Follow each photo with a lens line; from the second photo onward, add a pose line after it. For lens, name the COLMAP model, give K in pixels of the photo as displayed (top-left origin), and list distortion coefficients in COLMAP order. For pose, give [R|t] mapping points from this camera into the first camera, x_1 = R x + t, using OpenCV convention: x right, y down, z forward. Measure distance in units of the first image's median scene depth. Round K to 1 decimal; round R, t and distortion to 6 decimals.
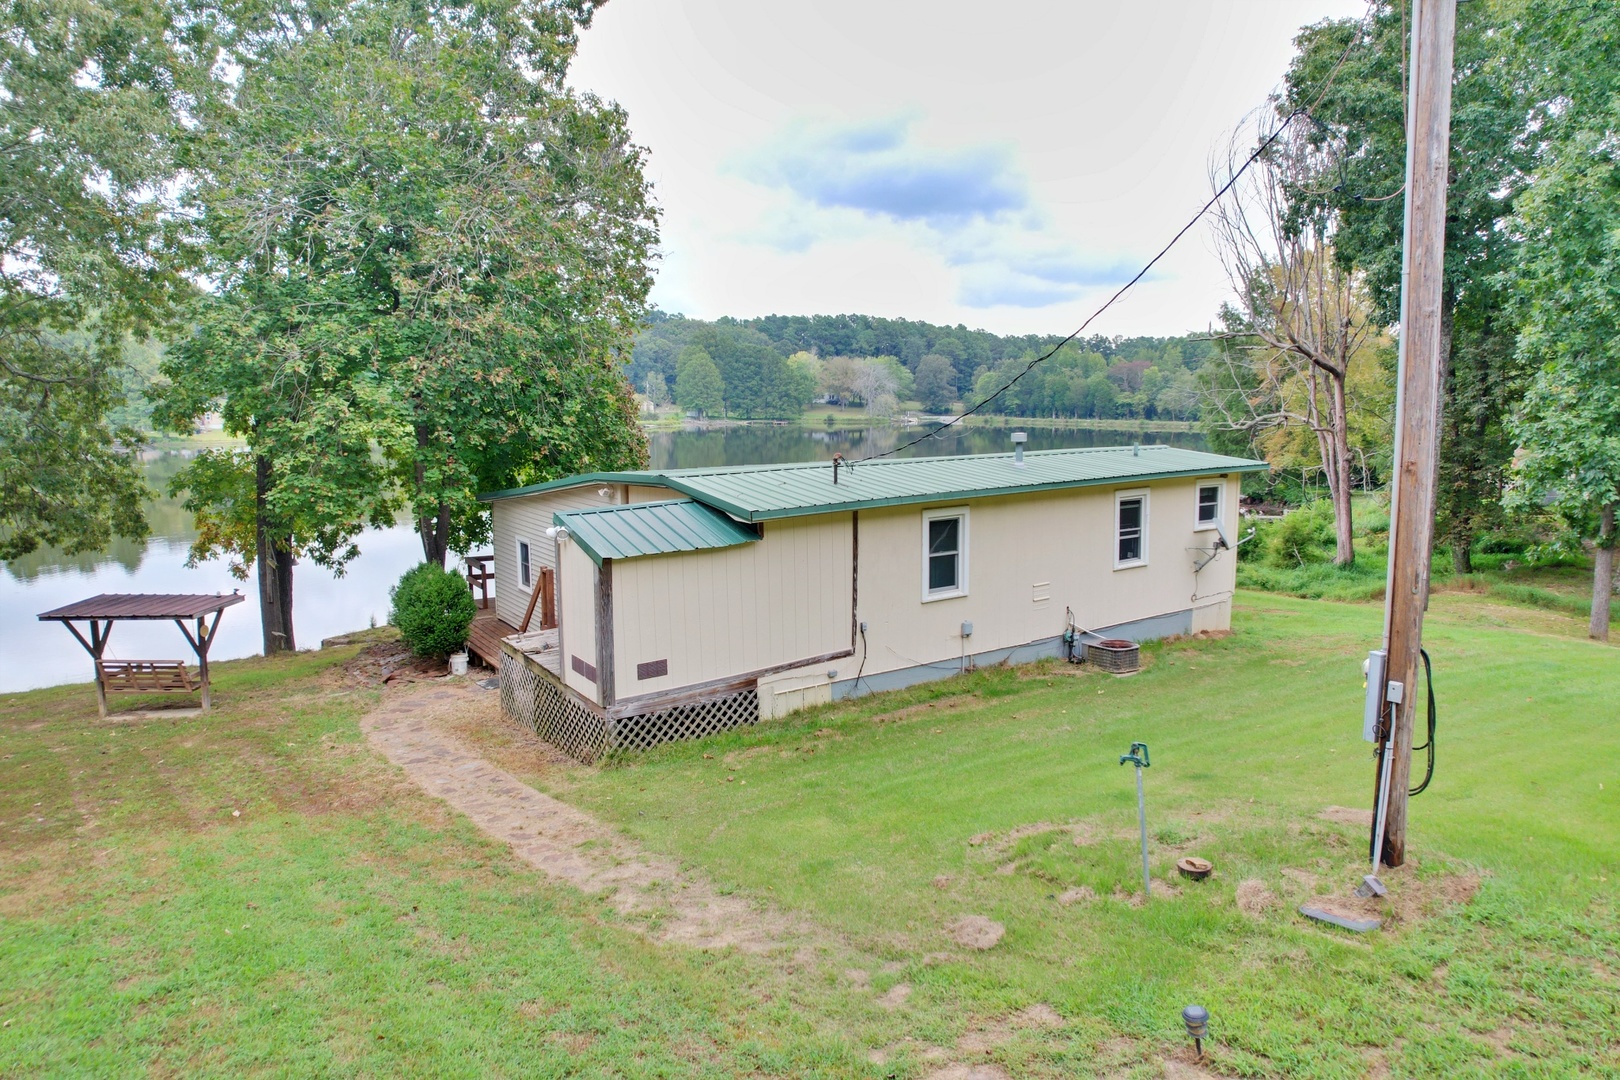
lens RADIAL K [[1026.0, 0, 809.0], [0, 1026.0, 534.1], [0, 0, 1]] dist [-0.065588, 0.054219]
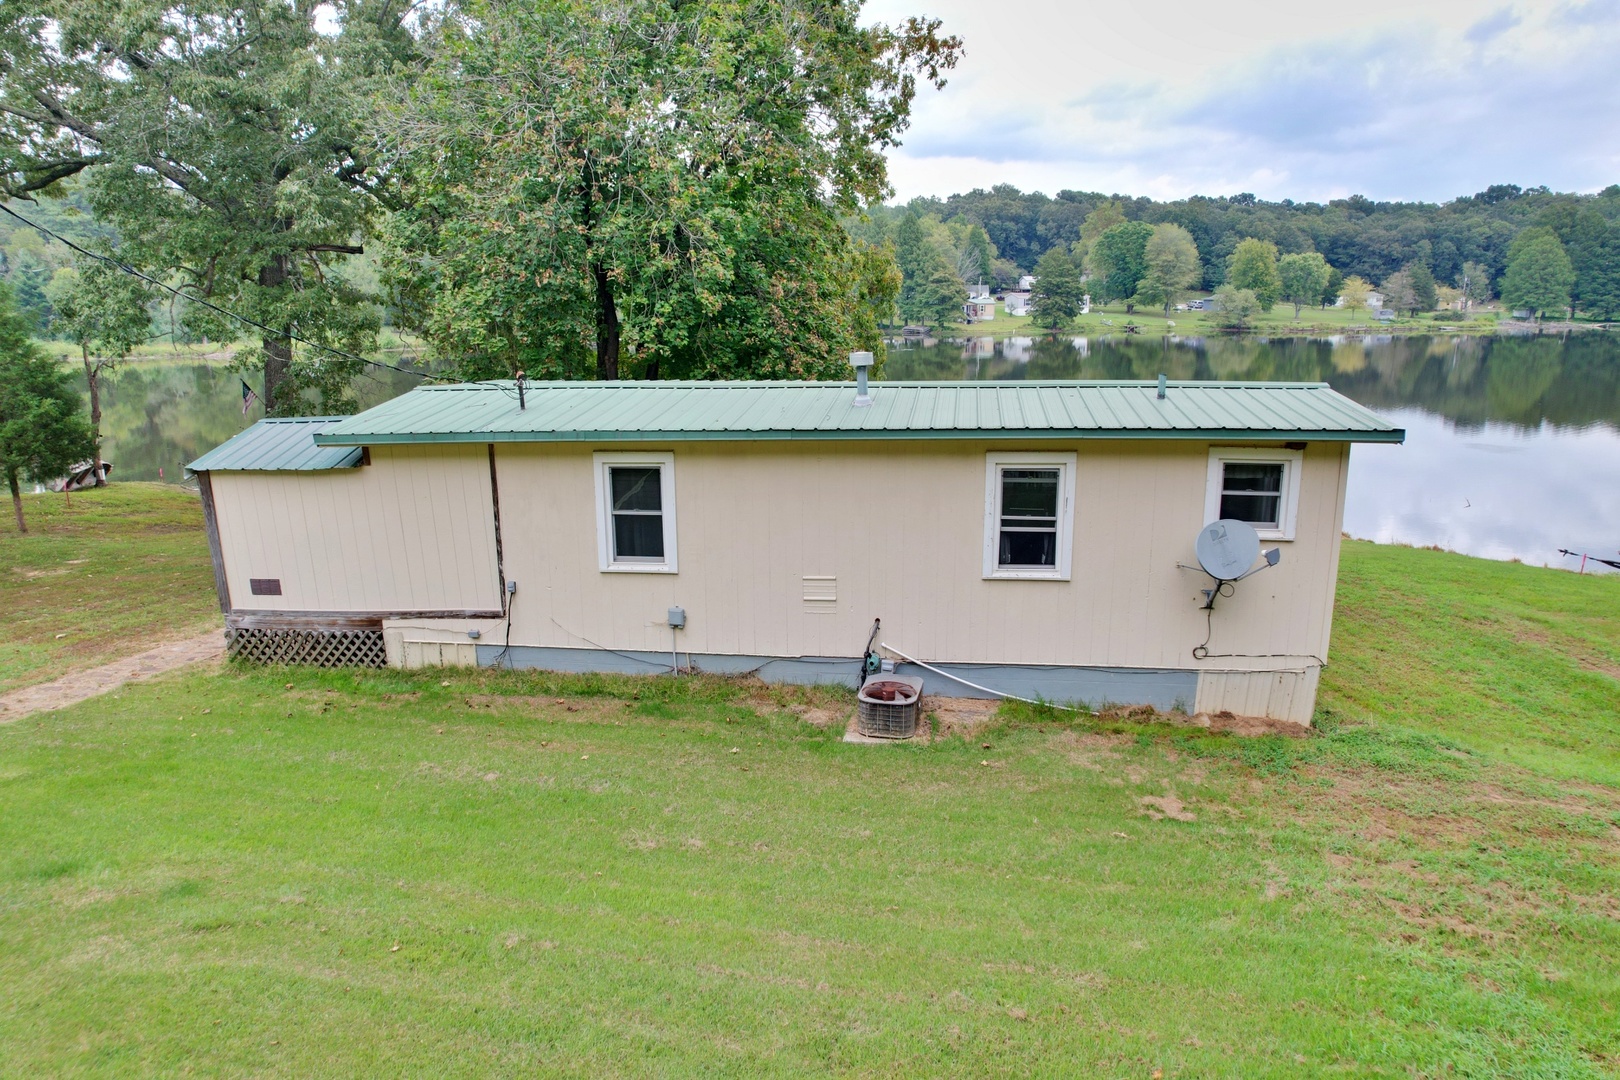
lens RADIAL K [[1026.0, 0, 816.1], [0, 1026.0, 541.1], [0, 0, 1]] dist [-0.065588, 0.054219]
pose [[0.737008, 0.155880, -0.657663, 0.713019], [-0.084328, 0.986645, 0.139354, -0.074660], [0.670602, -0.047245, 0.740311, 0.524435]]
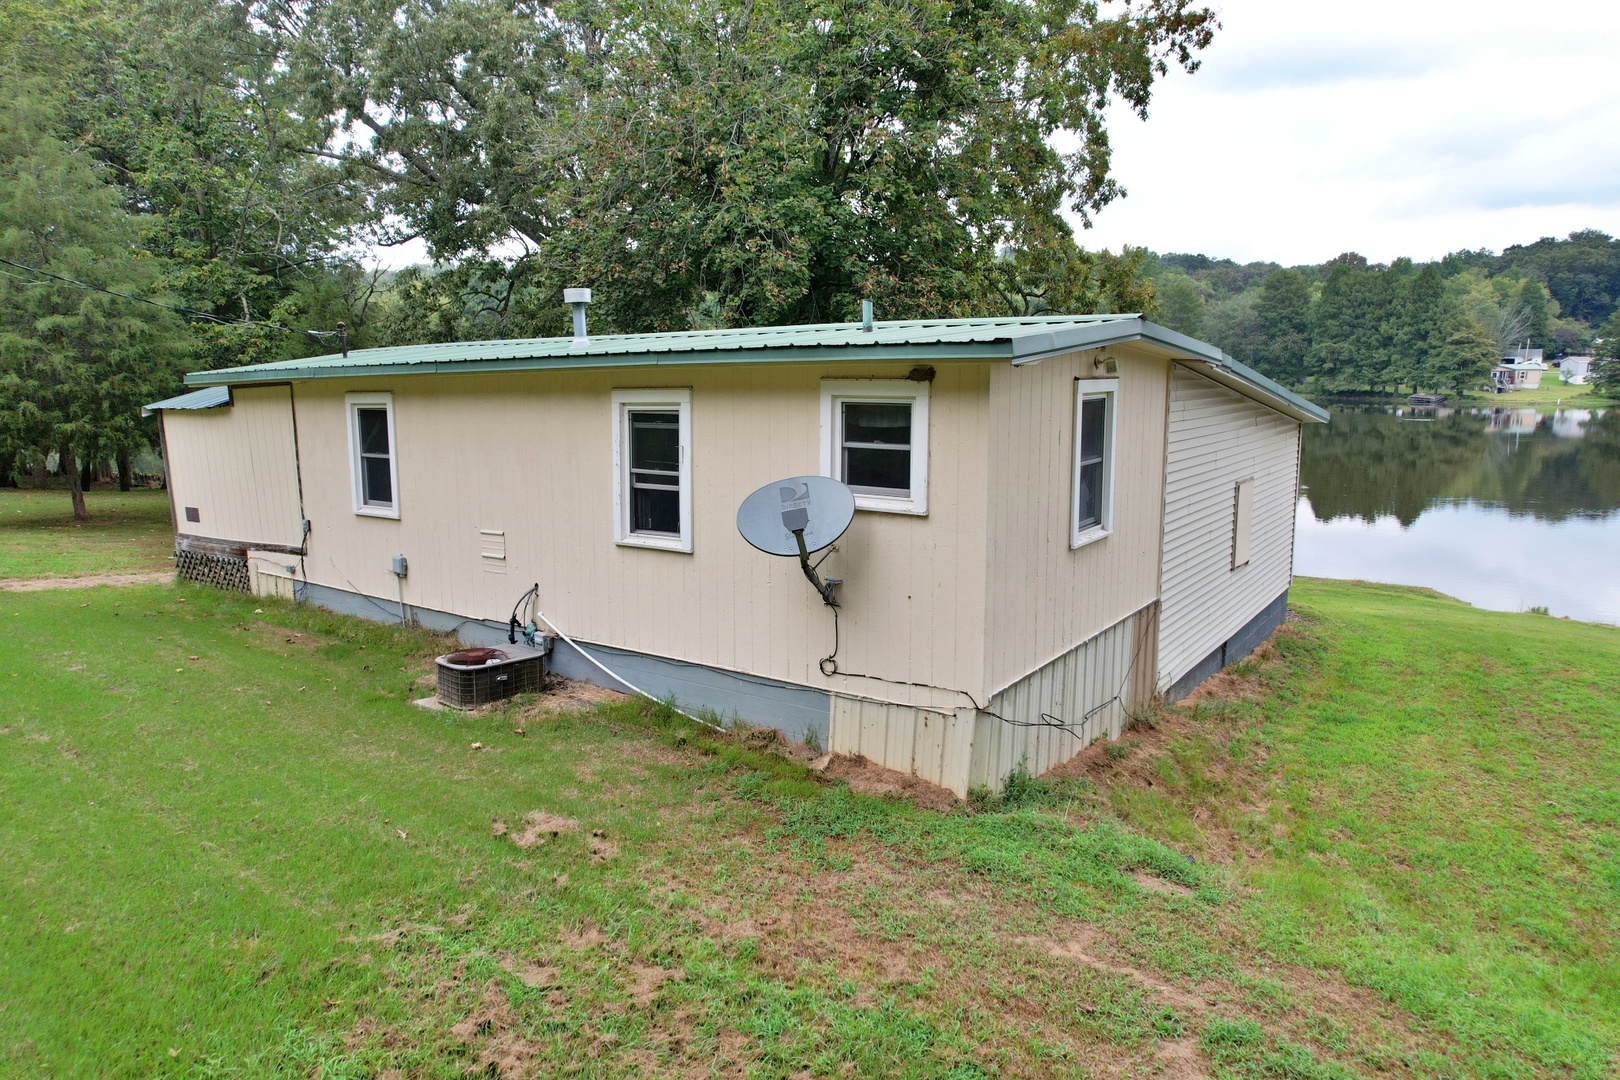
lens RADIAL K [[1026.0, 0, 815.5], [0, 1026.0, 541.1], [0, 0, 1]] dist [-0.065588, 0.054219]
pose [[0.346022, 0.158442, -0.924751, 0.921781], [-0.118731, 0.985108, 0.124356, -0.048713], [0.930683, 0.066767, 0.359681, 1.021140]]
